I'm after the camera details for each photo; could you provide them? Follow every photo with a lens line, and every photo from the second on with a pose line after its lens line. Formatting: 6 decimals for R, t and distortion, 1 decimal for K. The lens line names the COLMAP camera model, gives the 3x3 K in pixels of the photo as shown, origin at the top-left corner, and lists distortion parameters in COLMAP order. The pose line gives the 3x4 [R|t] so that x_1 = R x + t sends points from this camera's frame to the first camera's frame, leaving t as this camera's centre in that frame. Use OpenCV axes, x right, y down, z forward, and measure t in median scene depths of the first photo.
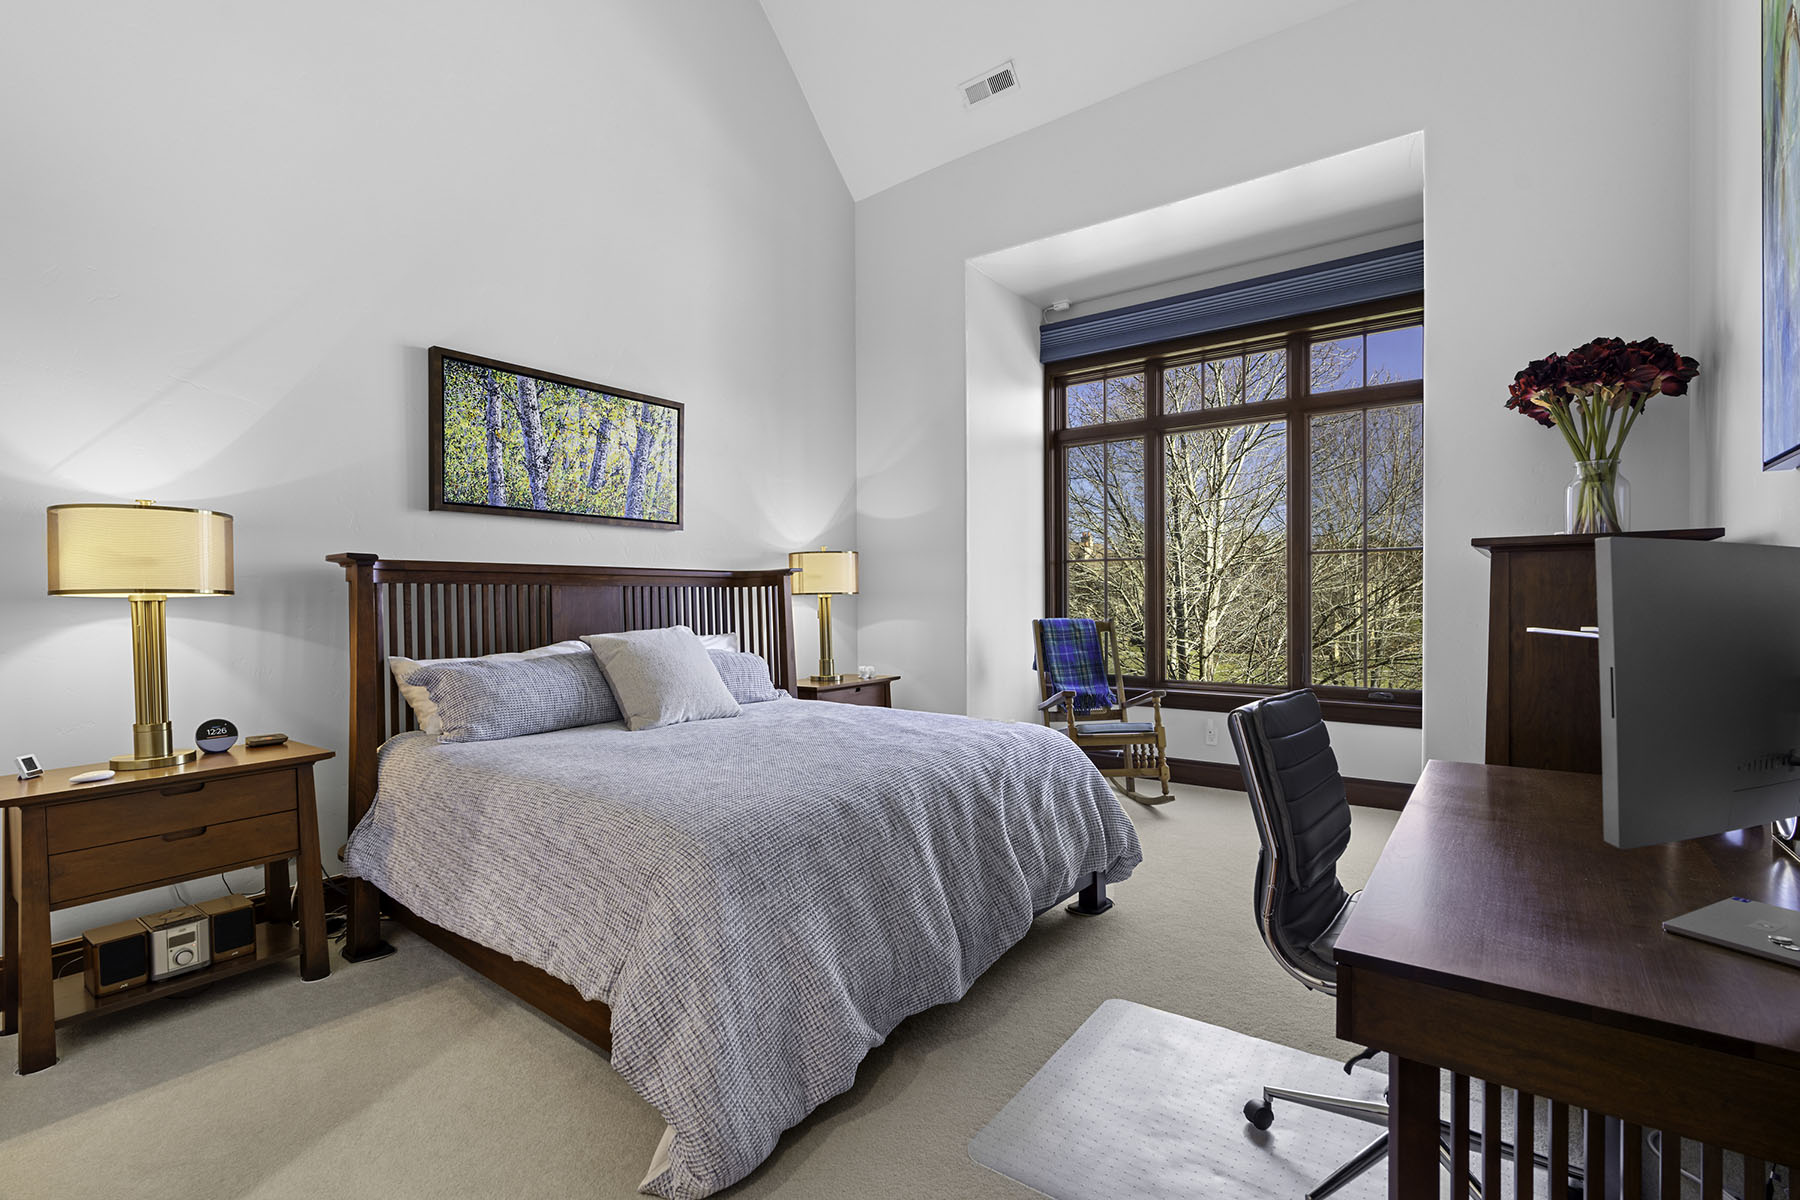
lens RADIAL K [[810.2, 0, 893.5], [0, 810.2, 595.9], [0, 0, 1]] dist [-0.001054, 0.000214]
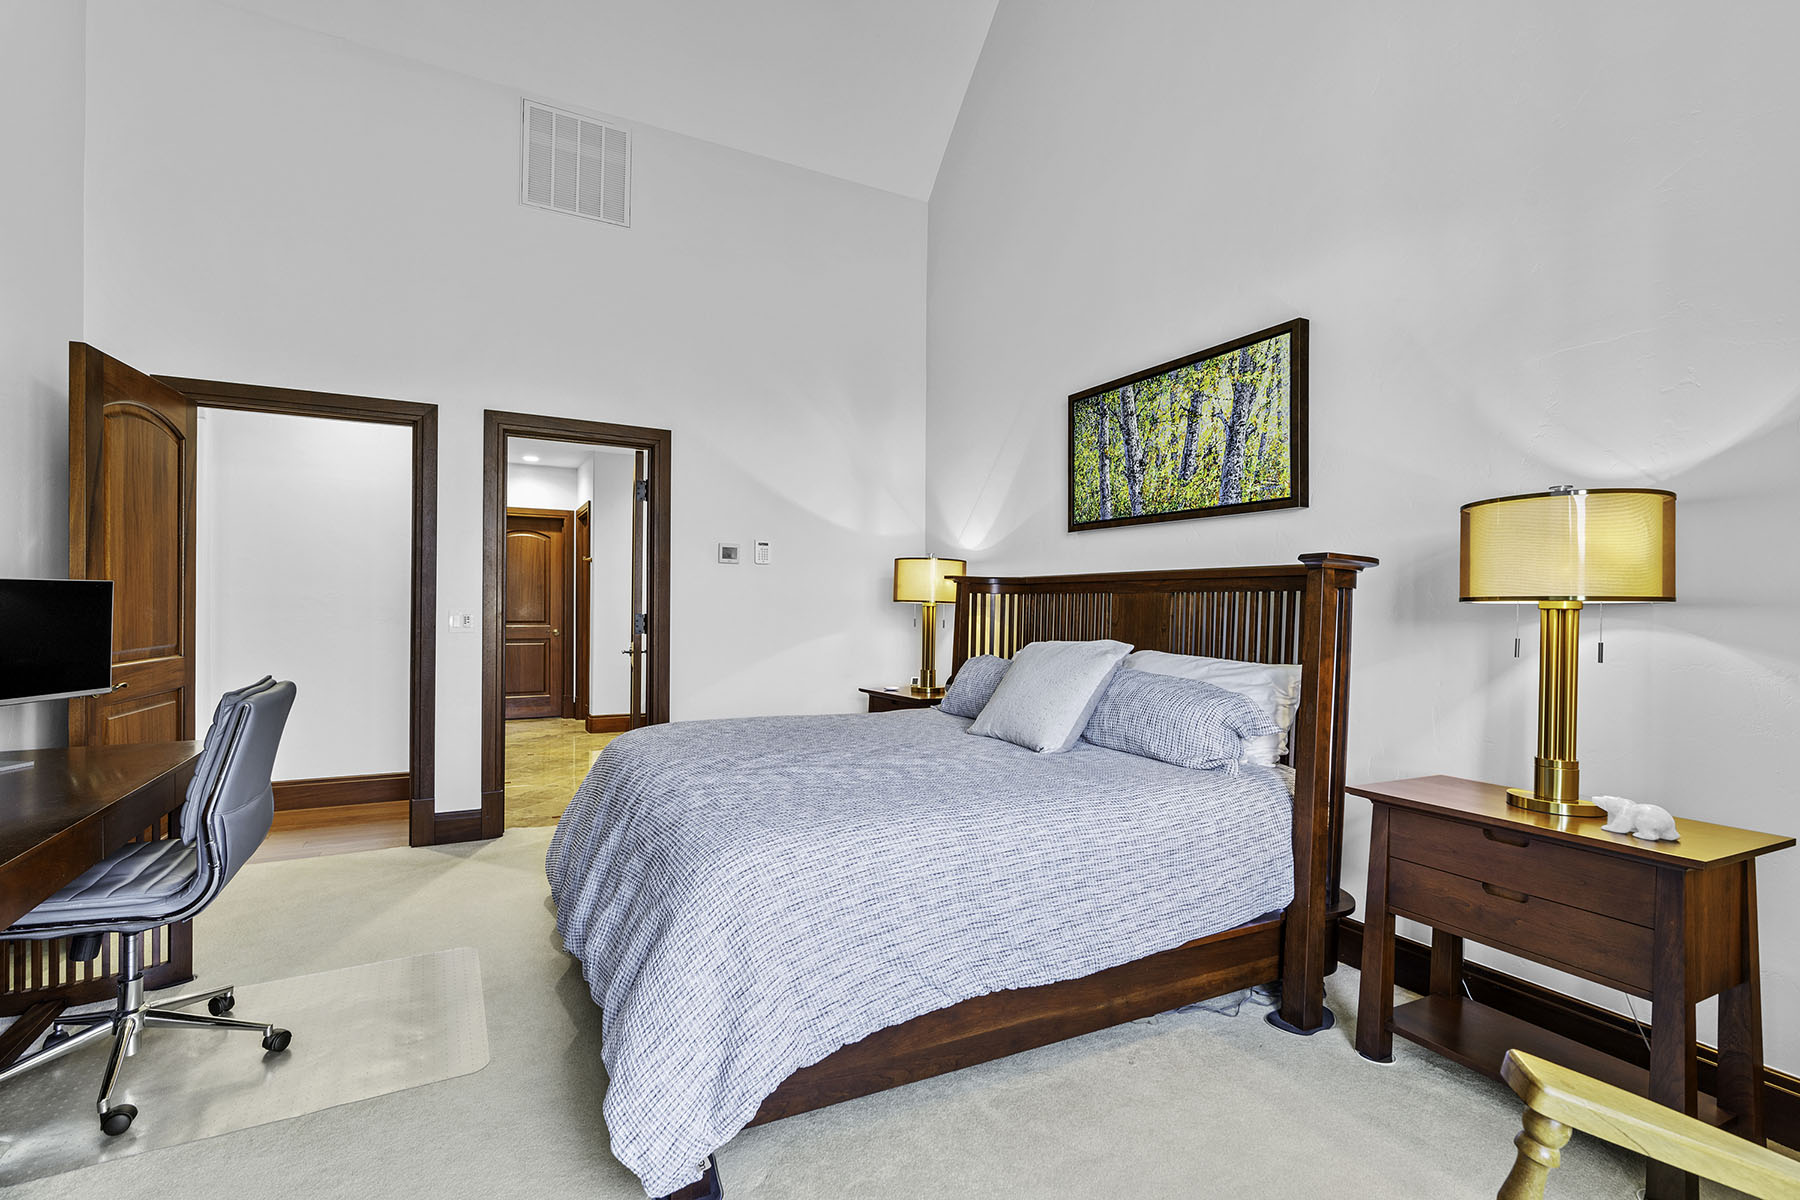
lens RADIAL K [[810.2, 0, 893.5], [0, 810.2, 595.9], [0, 0, 1]] dist [-0.001054, 0.000214]
pose [[-0.413250, -0.004944, -0.910604, 0.548963], [0.000978, 0.999982, -0.005873, -0.004263], [0.910617, -0.003317, -0.413237, 1.091941]]
